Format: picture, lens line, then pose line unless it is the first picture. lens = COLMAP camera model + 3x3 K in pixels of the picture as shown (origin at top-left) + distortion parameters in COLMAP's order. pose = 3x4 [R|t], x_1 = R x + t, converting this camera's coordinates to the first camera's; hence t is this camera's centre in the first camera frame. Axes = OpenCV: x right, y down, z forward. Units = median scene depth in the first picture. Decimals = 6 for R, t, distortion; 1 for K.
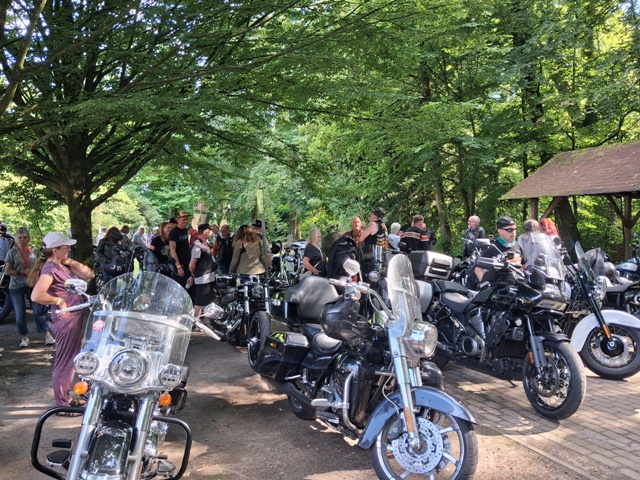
lens RADIAL K [[482.0, 0, 320.0], [0, 482.0, 240.0], [0, 0, 1]] dist [0.006774, -0.032292]
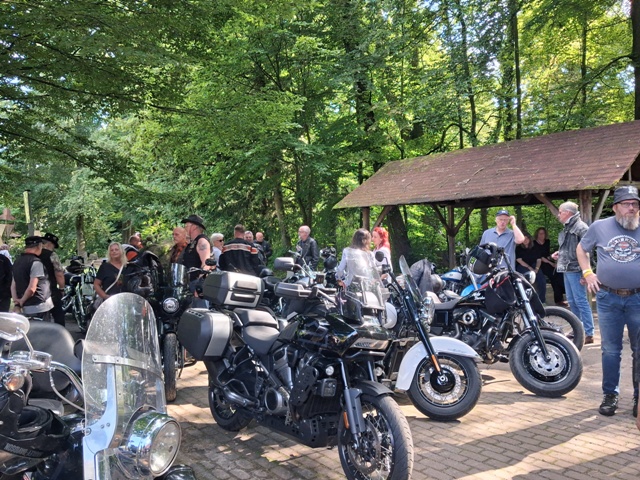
lens RADIAL K [[479.4, 0, 318.6], [0, 479.4, 240.5], [0, 0, 1]] dist [0.074386, -0.217096]
pose [[0.954093, -0.014835, 0.299144, 0.157212], [0.020533, 0.999663, -0.015914, -0.014272], [-0.298807, 0.021326, 0.954075, 0.263318]]
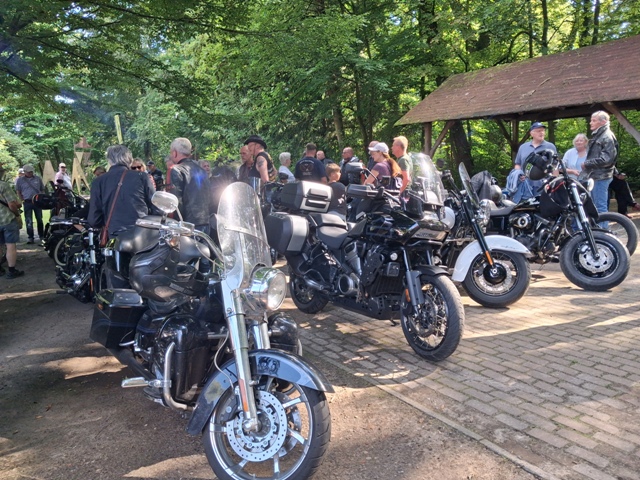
lens RADIAL K [[482.0, 0, 320.0], [0, 482.0, 240.0], [0, 0, 1]] dist [0.006774, -0.032292]
pose [[0.982092, -0.062473, 0.177743, 0.110141], [0.038221, 0.989870, 0.136738, 0.014216], [-0.184485, -0.127495, 0.974531, 0.153949]]
